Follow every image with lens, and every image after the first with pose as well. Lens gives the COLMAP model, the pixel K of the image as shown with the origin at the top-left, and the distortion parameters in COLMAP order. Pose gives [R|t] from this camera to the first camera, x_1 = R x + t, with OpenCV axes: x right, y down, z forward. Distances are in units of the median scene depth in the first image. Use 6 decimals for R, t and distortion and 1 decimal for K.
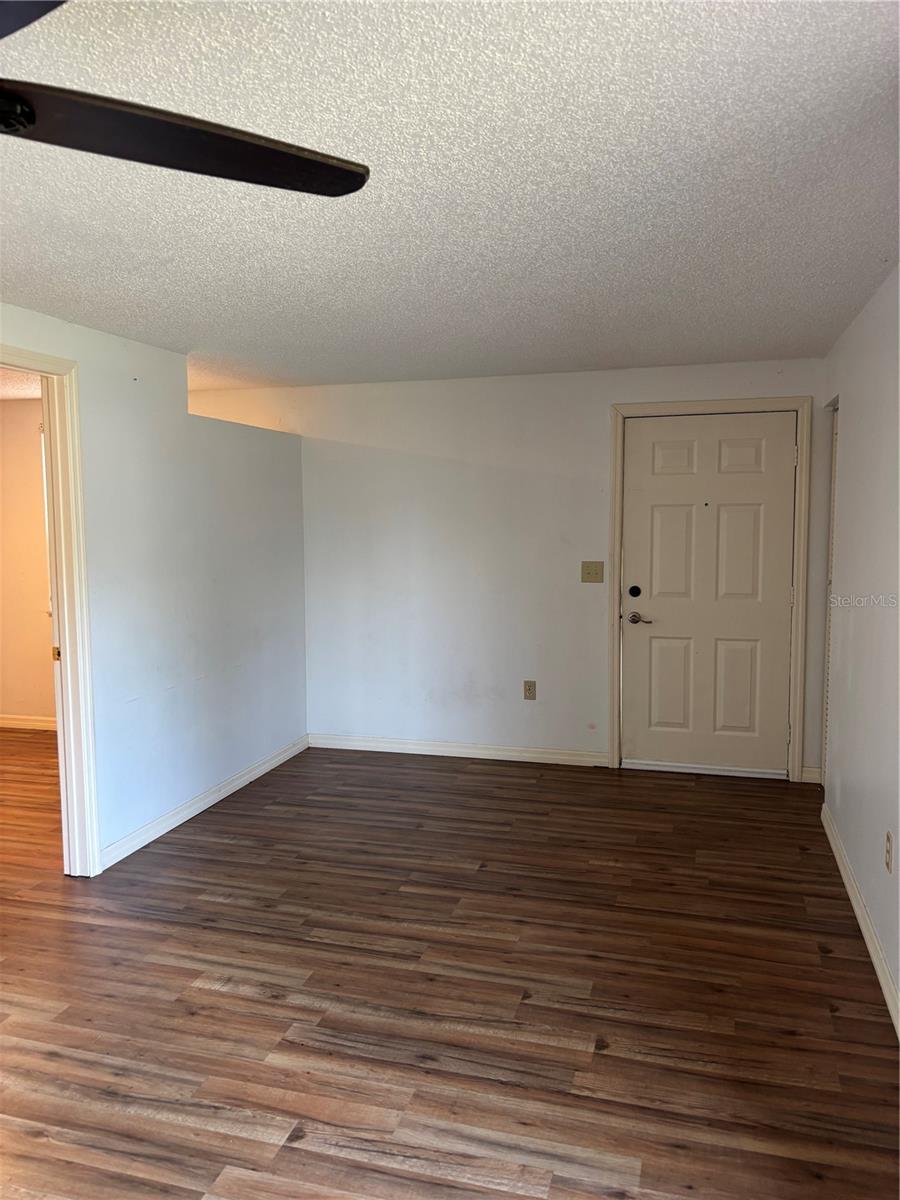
lens RADIAL K [[899.2, 0, 455.9], [0, 899.2, 597.7], [0, 0, 1]] dist [0.043604, -0.044905]
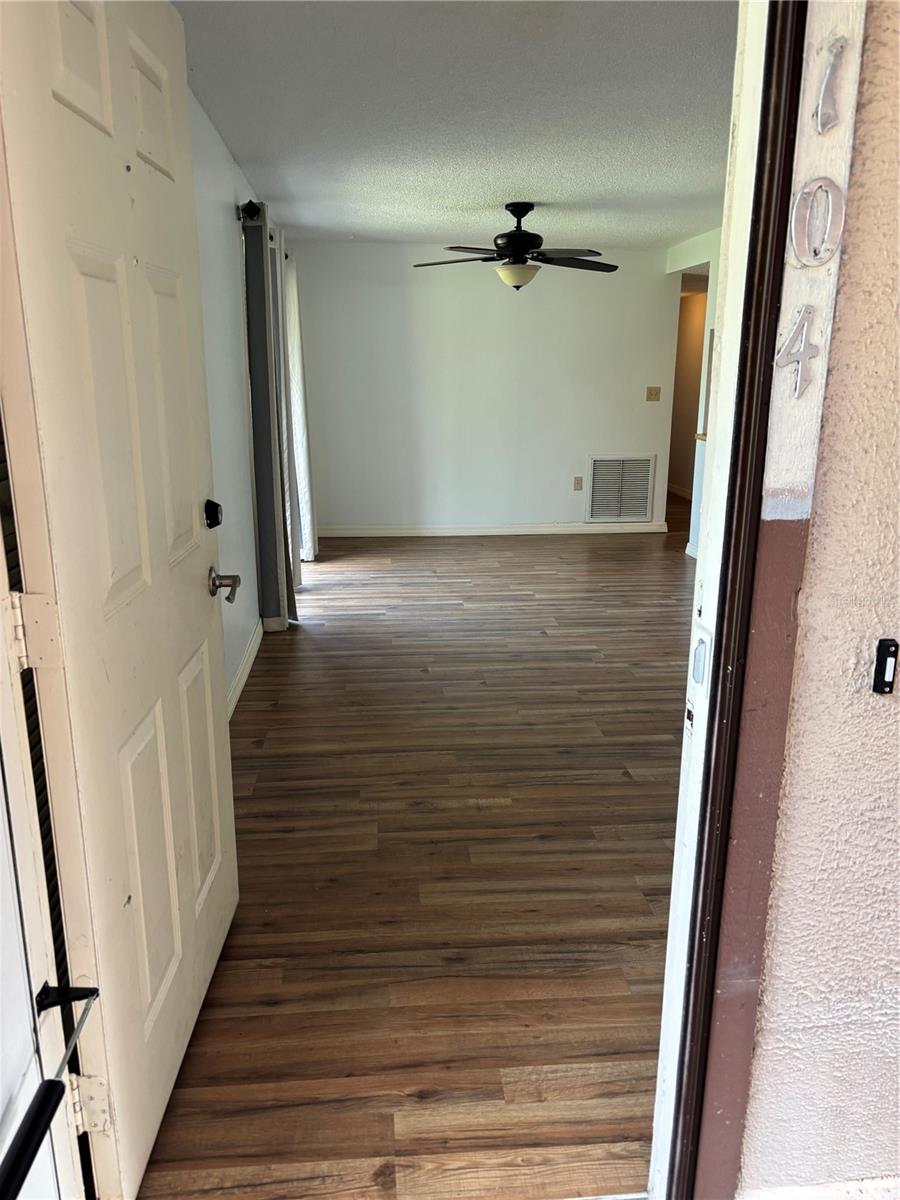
lens RADIAL K [[899.2, 0, 445.2], [0, 899.2, 607.5], [0, 0, 1]] dist [0.043604, -0.044905]
pose [[-0.937028, 0.096702, -0.335601, 0.580964], [-0.027443, 0.937547, 0.346775, -0.161325], [0.348175, 0.334148, -0.875853, 2.108175]]
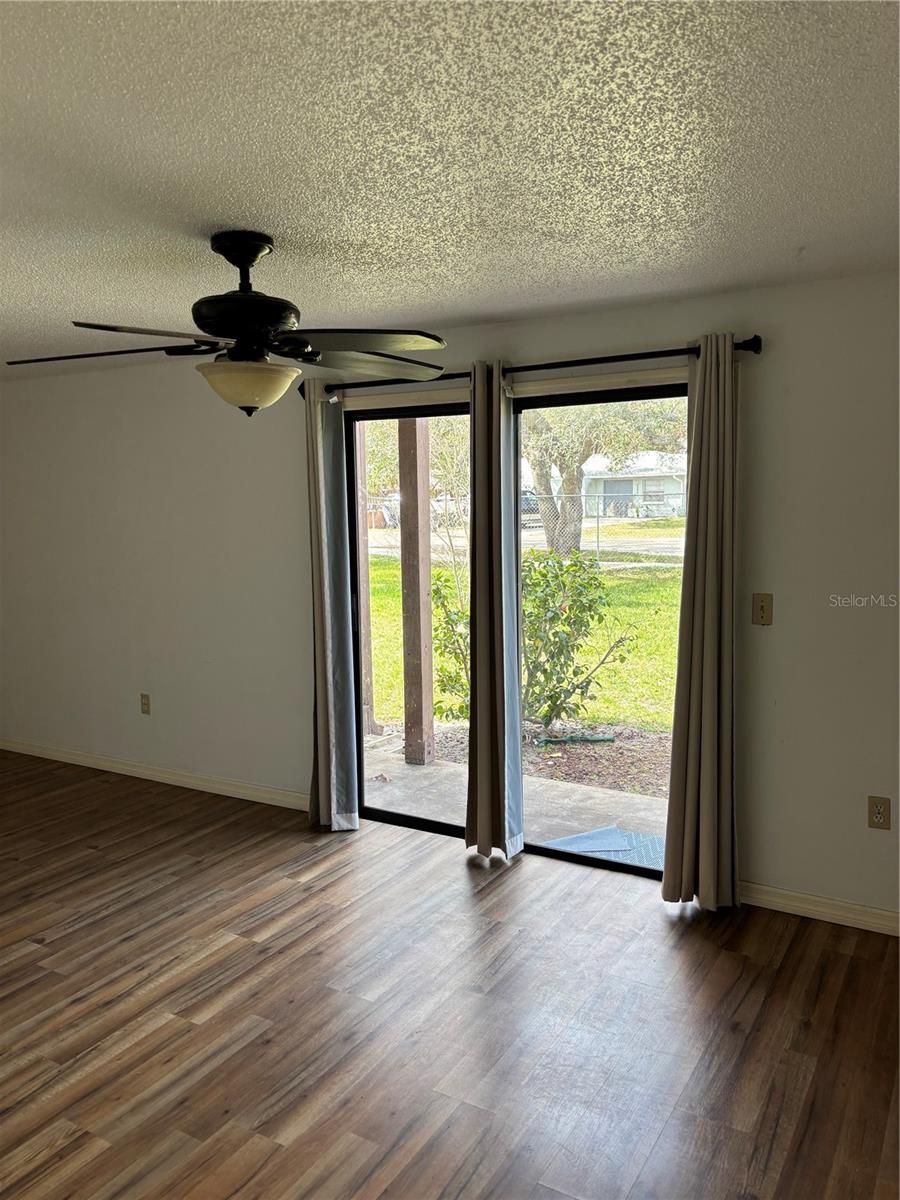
lens RADIAL K [[899.2, 0, 453.7], [0, 899.2, 598.2], [0, 0, 1]] dist [0.043604, -0.044905]
pose [[0.253196, -0.113030, 0.960789, -1.030614], [0.108192, 0.990229, 0.087982, -0.016685], [-0.961346, 0.081673, 0.262951, -0.068224]]
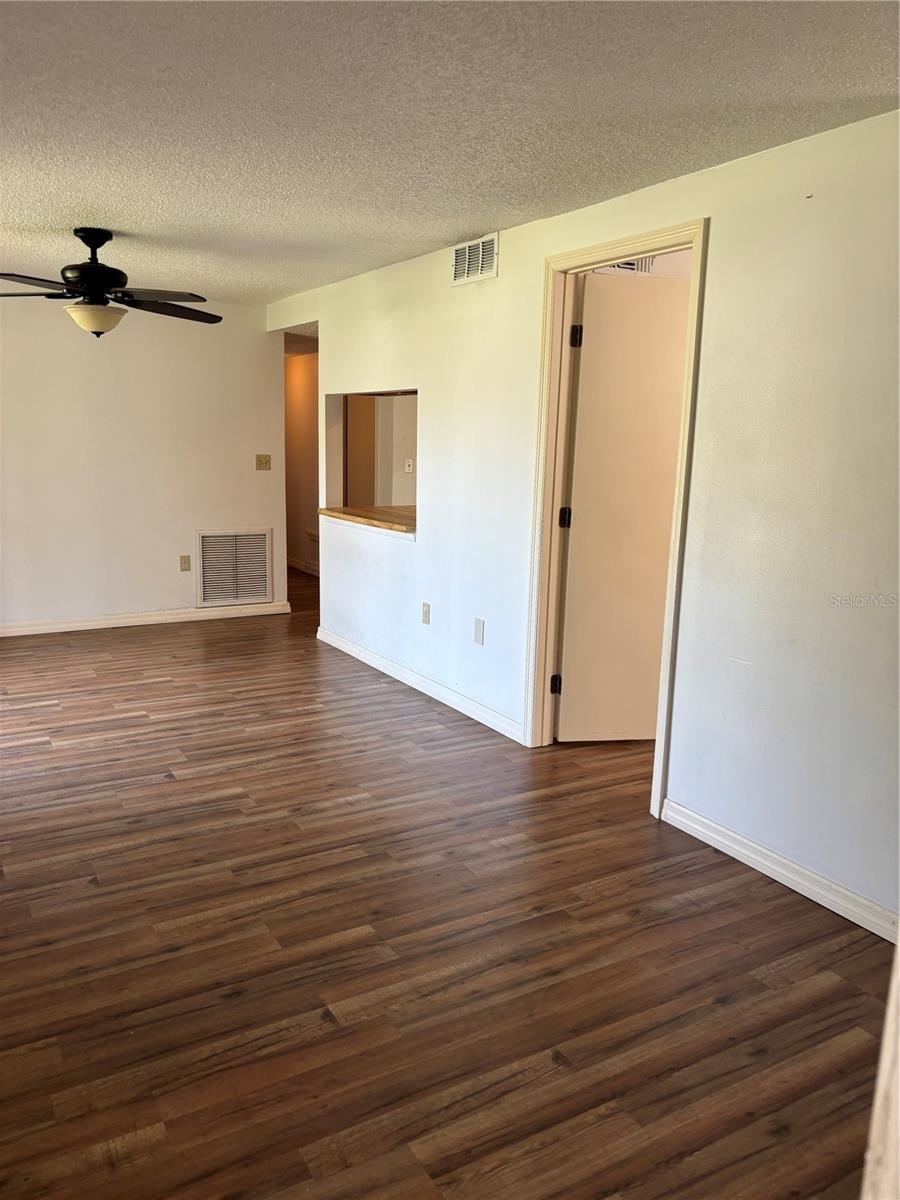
lens RADIAL K [[899.2, 0, 442.4], [0, 899.2, 595.9], [0, 0, 1]] dist [0.043604, -0.044905]
pose [[-0.695617, 0.123799, -0.707666, 0.463484], [-0.085675, 0.963715, 0.252809, -0.147369], [0.713286, 0.236488, -0.659770, 1.794184]]
